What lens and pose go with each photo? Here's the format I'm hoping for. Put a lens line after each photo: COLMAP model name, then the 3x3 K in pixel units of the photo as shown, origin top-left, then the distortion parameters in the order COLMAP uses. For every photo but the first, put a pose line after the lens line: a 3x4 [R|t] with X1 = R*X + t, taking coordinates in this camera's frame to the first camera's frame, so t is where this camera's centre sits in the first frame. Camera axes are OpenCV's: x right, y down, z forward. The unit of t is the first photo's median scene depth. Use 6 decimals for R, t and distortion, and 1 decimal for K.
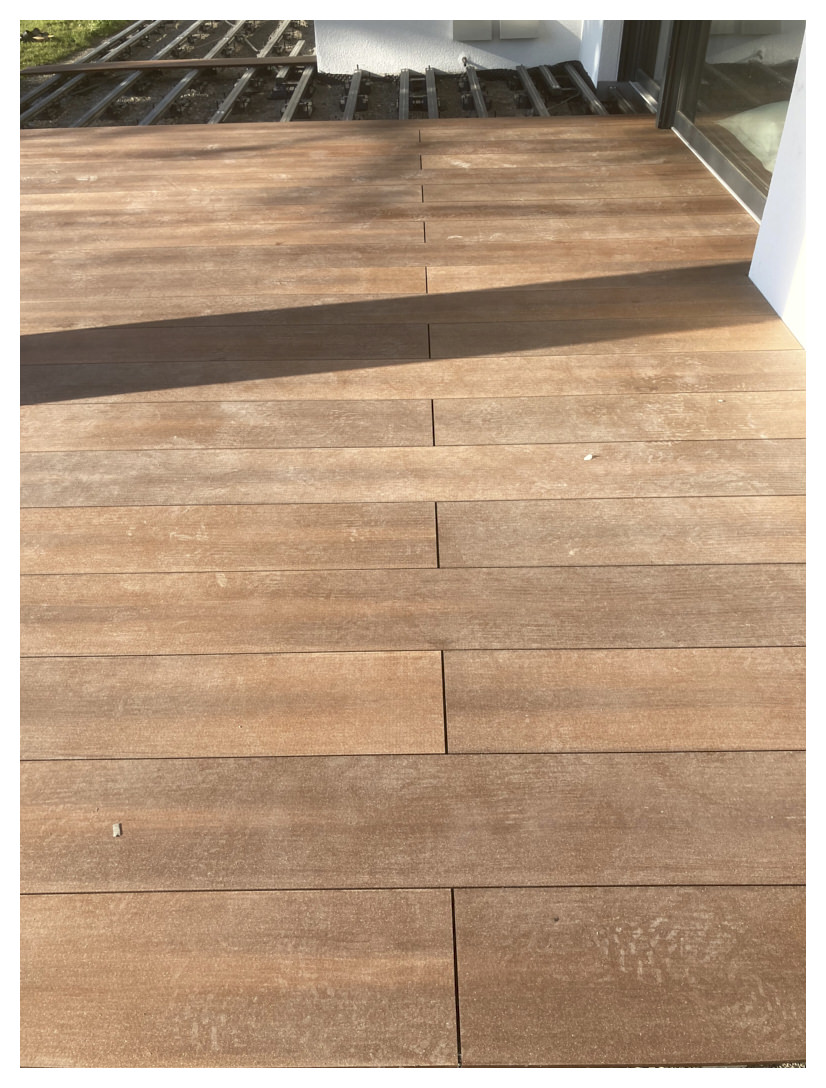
lens RADIAL K [[872.3, 0, 415.5], [0, 872.3, 565.5], [0, 0, 1]] dist [0.060562, -0.075872]
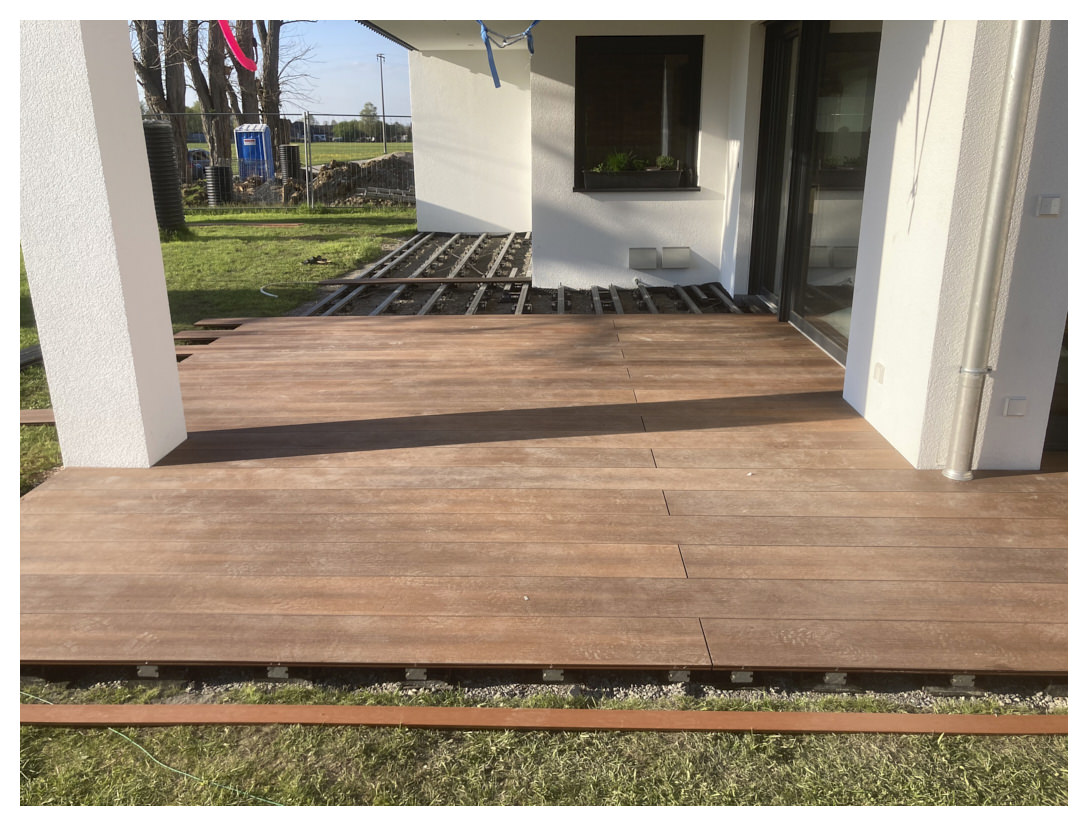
lens RADIAL K [[872.3, 0, 544.0], [0, 872.3, 413.0], [0, 0, 1]] dist [0.060562, -0.075872]
pose [[0.999577, 0.018696, -0.022295, -0.126040], [-0.025600, 0.929283, -0.368480, 0.306998], [0.013829, 0.368894, 0.929368, -0.479989]]
